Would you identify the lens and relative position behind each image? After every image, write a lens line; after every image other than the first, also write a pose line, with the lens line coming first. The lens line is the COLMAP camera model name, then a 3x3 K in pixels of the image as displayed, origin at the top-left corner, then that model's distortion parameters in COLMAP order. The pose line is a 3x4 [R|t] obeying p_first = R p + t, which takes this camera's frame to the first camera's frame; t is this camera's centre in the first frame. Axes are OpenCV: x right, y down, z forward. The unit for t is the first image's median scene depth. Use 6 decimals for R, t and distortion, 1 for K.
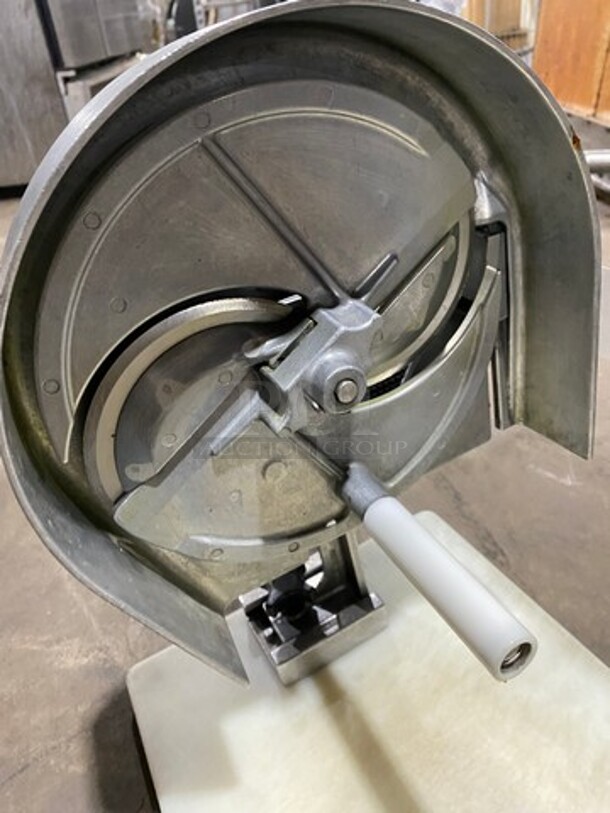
lens RADIAL K [[601.0, 0, 309.8], [0, 601.0, 403.8], [0, 0, 1]] dist [0.046089, -0.073265]
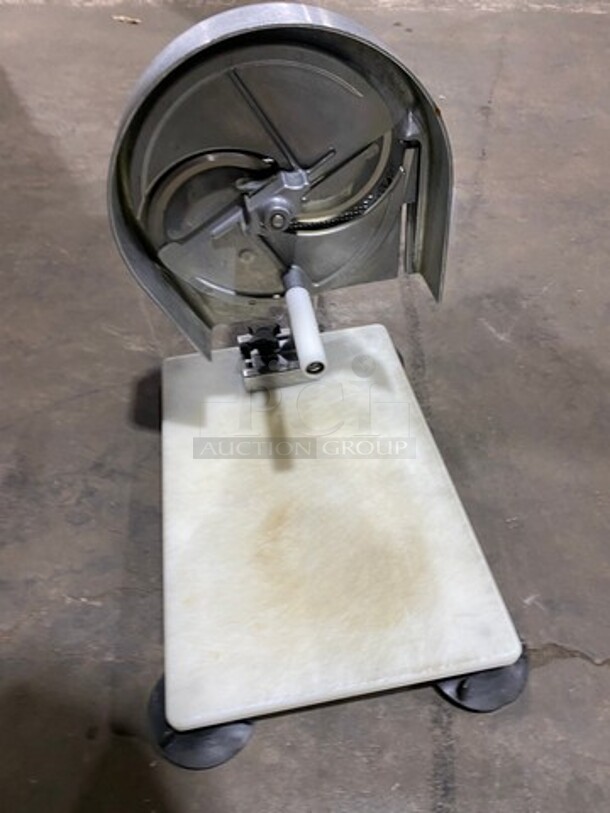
lens RADIAL K [[598.2, 0, 305.0], [0, 598.2, 406.5], [0, 0, 1]] dist [0.096789, -0.252903]
pose [[0.947256, 0.302796, -0.104975, 0.384589], [-0.256195, 0.912265, 0.319588, -0.086282], [0.192535, -0.275838, 0.941724, -0.703336]]
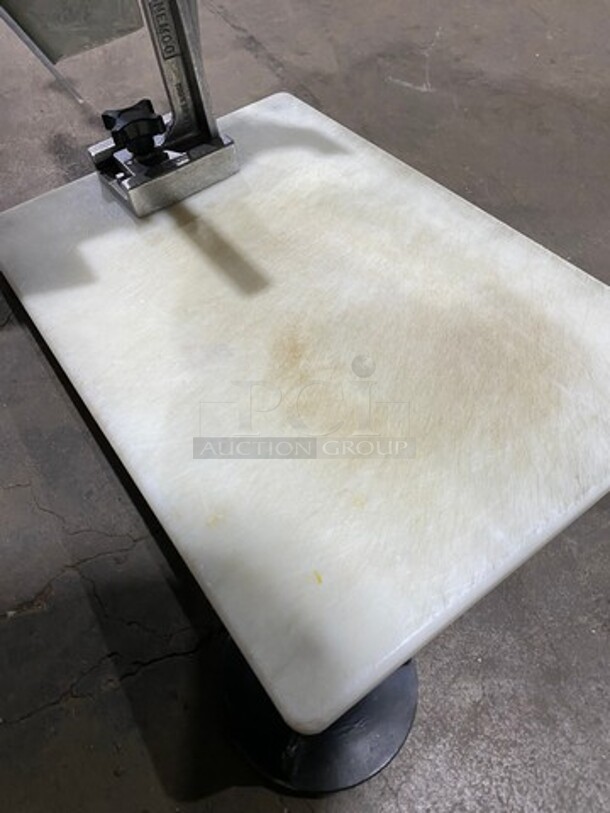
lens RADIAL K [[601.0, 0, 309.8], [0, 601.0, 403.8], [0, 0, 1]] dist [0.046089, -0.073265]
pose [[0.983253, -0.059940, 0.172106, 0.062774], [-0.000241, 0.943938, 0.330124, 0.552587], [-0.182245, -0.324637, 0.928115, -0.149371]]
